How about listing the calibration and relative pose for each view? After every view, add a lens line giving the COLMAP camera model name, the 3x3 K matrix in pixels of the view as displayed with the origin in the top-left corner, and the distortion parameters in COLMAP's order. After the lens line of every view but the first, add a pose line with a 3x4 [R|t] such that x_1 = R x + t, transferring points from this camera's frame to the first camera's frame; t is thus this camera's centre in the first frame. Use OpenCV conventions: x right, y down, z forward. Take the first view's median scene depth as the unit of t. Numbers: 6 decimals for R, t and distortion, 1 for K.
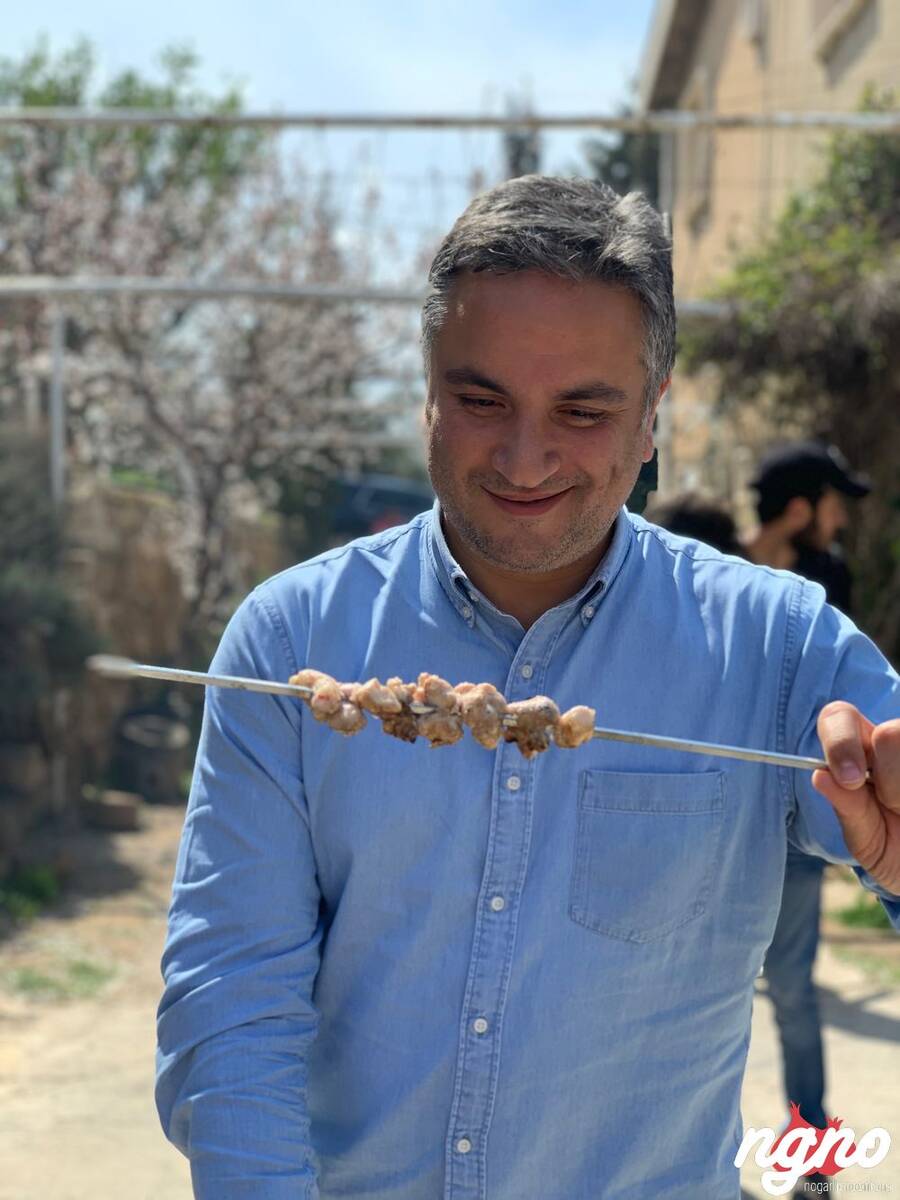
lens RADIAL K [[1803.5, 0, 450.0], [0, 1803.5, 600.0], [0, 0, 1]] dist [0.100096, -0.614747]
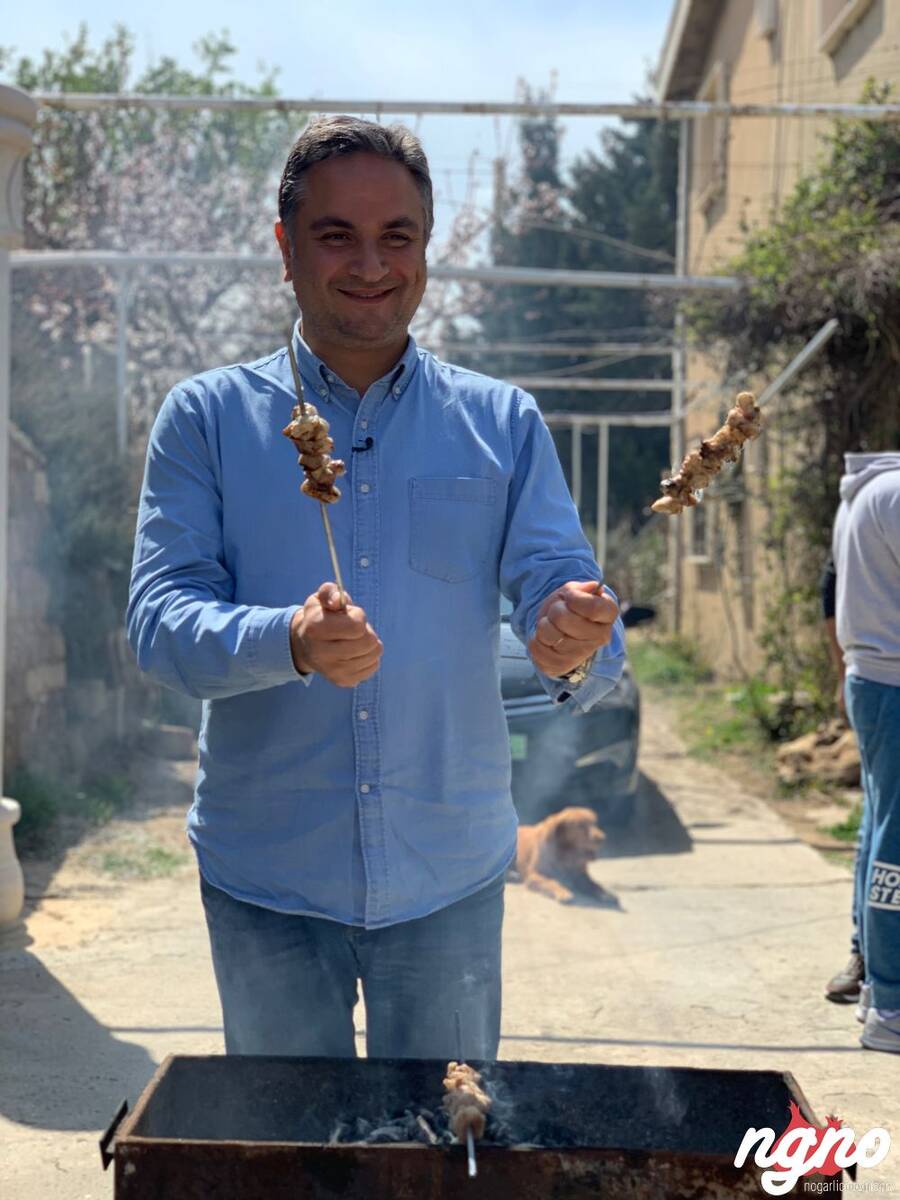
lens RADIAL K [[1795.2, 0, 450.0], [0, 1795.2, 600.0], [0, 0, 1]] dist [0.134900, -0.723987]
pose [[0.999920, 0.010546, -0.007018, -0.008997], [-0.010510, 0.999932, 0.005136, 0.022631], [0.007071, -0.005062, 0.999962, -0.077775]]
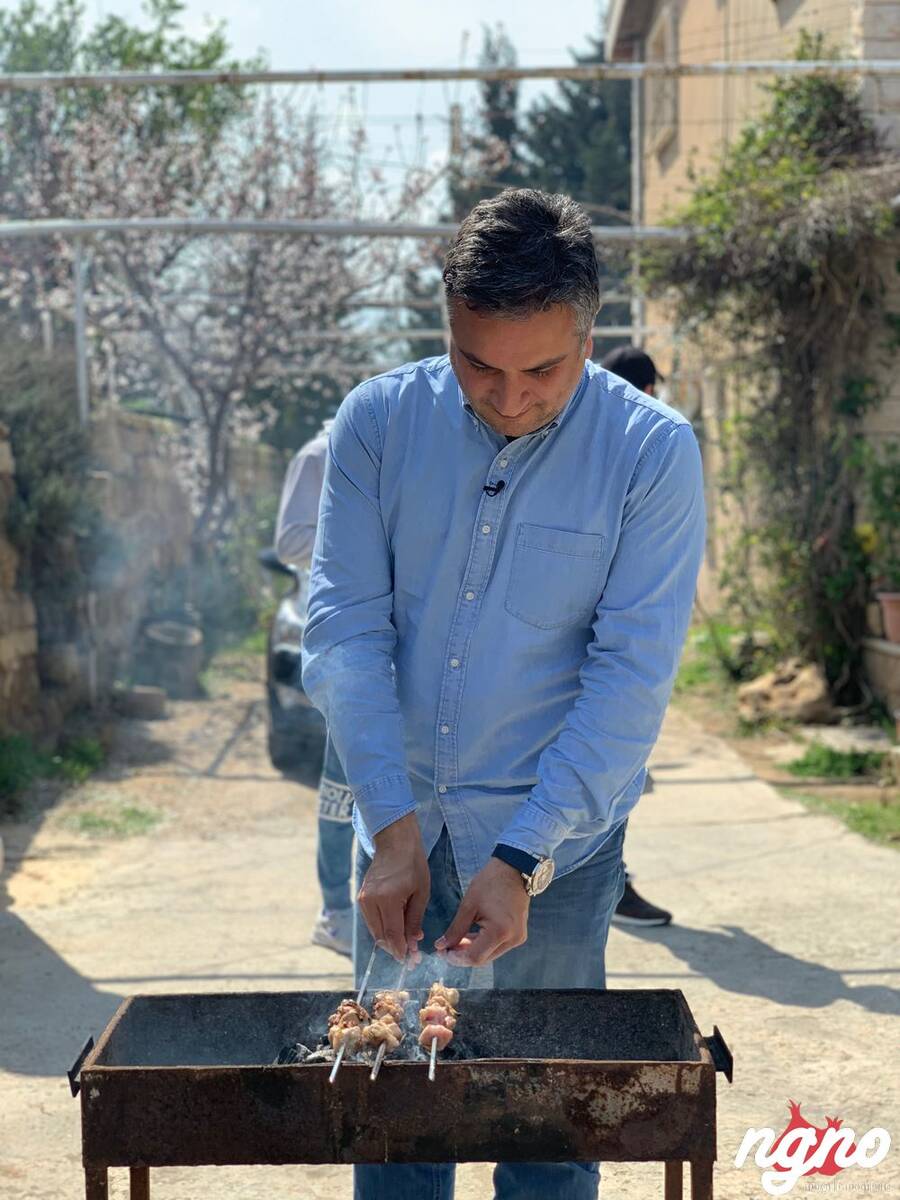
lens RADIAL K [[1803.5, 0, 450.0], [0, 1803.5, 600.0], [0, 0, 1]] dist [0.100096, -0.614747]
pose [[0.999714, -0.023008, 0.006591, -0.002372], [0.022766, 0.999142, 0.034609, 0.018817], [-0.007382, -0.034449, 0.999379, -0.099098]]
